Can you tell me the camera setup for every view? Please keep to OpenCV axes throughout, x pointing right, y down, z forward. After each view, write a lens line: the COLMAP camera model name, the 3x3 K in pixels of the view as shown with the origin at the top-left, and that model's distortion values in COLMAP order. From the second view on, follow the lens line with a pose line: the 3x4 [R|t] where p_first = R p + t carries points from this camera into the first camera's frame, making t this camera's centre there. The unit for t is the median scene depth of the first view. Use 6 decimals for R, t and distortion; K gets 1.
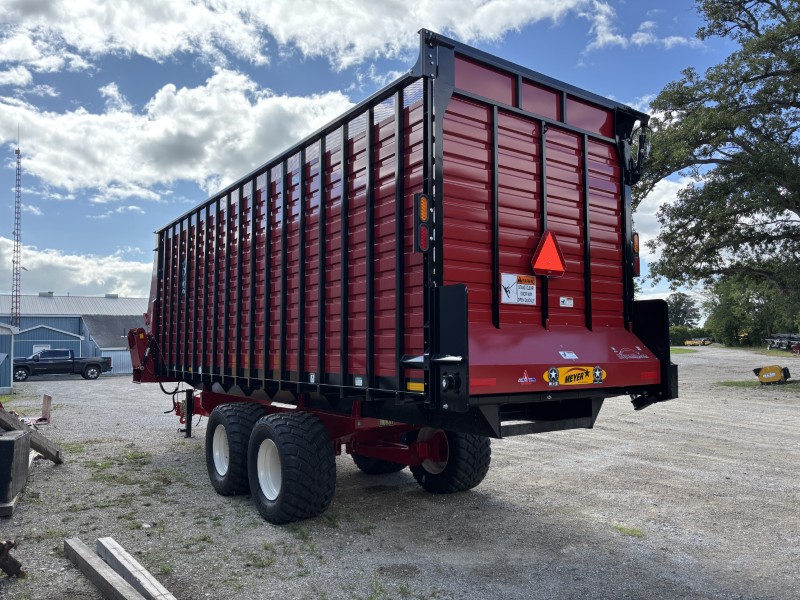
lens RADIAL K [[611.0, 0, 392.5], [0, 611.0, 301.1], [0, 0, 1]] dist [0.044735, -0.022413]
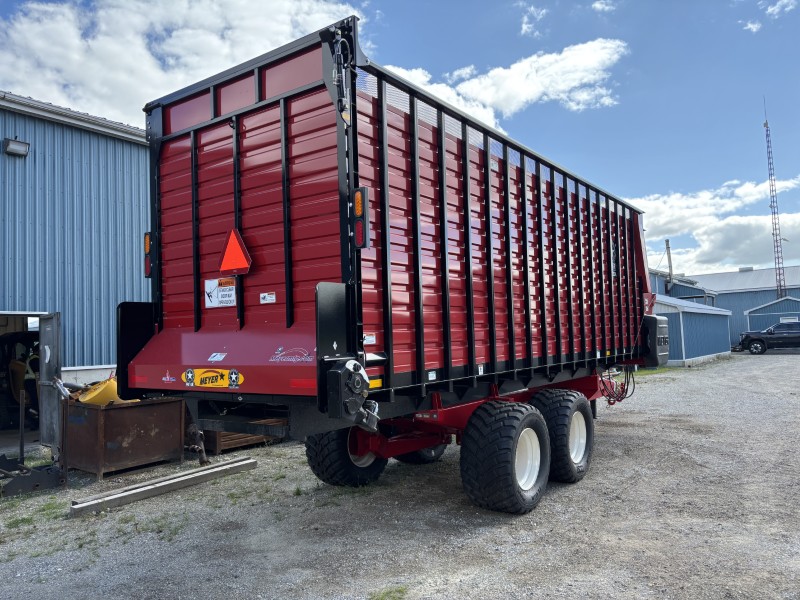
lens RADIAL K [[611.0, 0, 397.7], [0, 611.0, 302.9], [0, 0, 1]] dist [0.044735, -0.022413]
pose [[0.316454, -0.053309, -0.947109, 1.260320], [0.102562, 0.994490, -0.021707, 0.050873], [0.943047, -0.090268, 0.320177, 0.924617]]
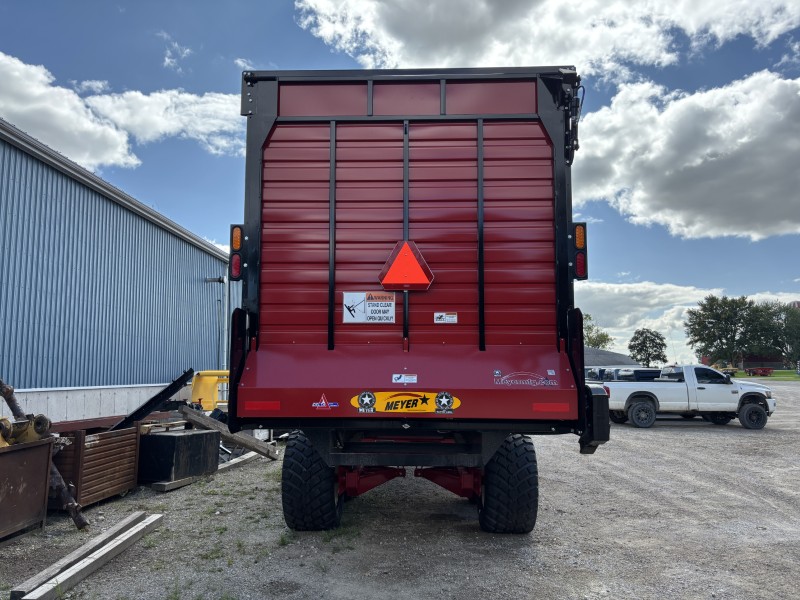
lens RADIAL K [[611.0, 0, 387.3], [0, 611.0, 299.1], [0, 0, 1]] dist [0.044735, -0.022413]
pose [[0.791027, -0.063036, -0.608525, 0.775784], [0.040828, 0.997899, -0.050299, 0.016088], [0.610418, 0.014943, 0.791939, 0.273519]]
